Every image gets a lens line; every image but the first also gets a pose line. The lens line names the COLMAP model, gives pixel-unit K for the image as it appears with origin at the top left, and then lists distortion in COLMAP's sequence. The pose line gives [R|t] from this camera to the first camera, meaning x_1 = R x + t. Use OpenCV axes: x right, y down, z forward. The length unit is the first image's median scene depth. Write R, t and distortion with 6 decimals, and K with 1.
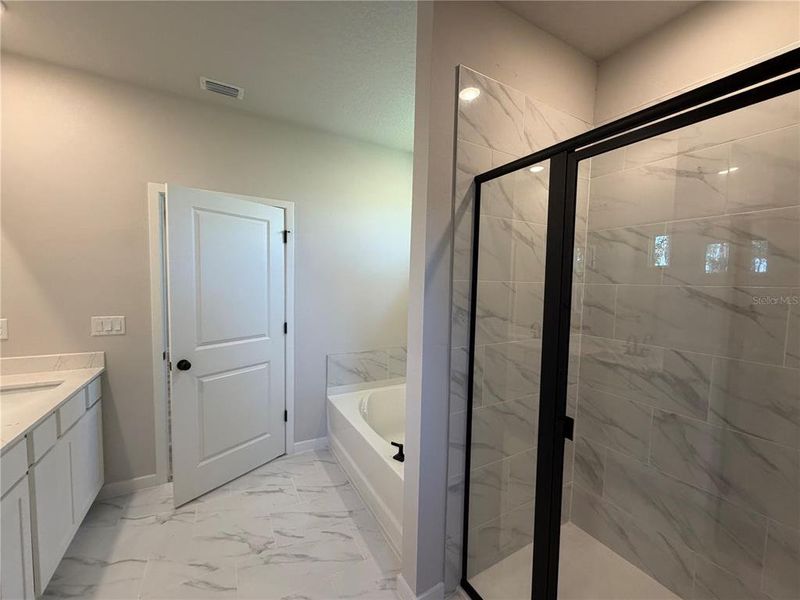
lens RADIAL K [[319.0, 0, 398.4], [0, 319.0, 304.0], [0, 0, 1]] dist [-0.000471, 0.000132]
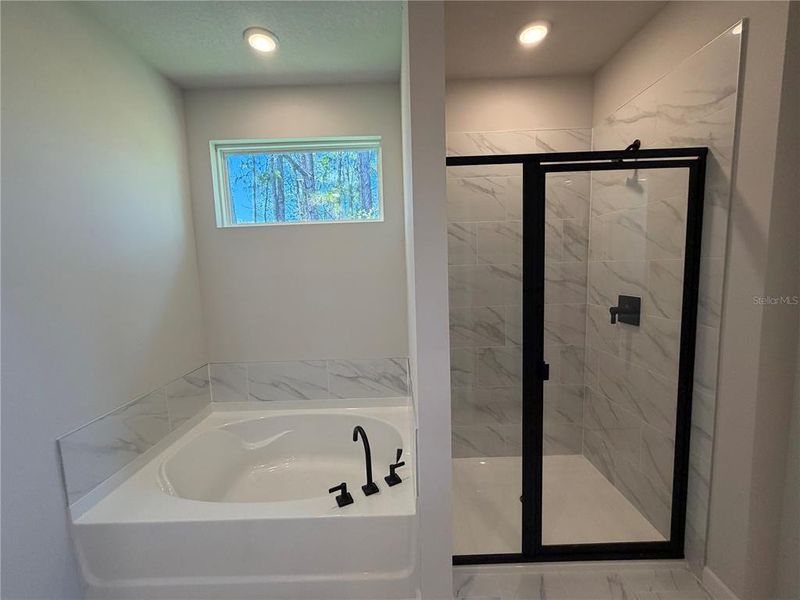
lens RADIAL K [[319.0, 0, 397.0], [0, 319.0, 305.2], [0, 0, 1]] dist [-0.000471, 0.000132]
pose [[0.483247, -0.135817, 0.864885, -0.687602], [0.101036, 0.989945, 0.099003, -0.061222], [-0.869634, 0.039542, 0.492111, 0.633522]]
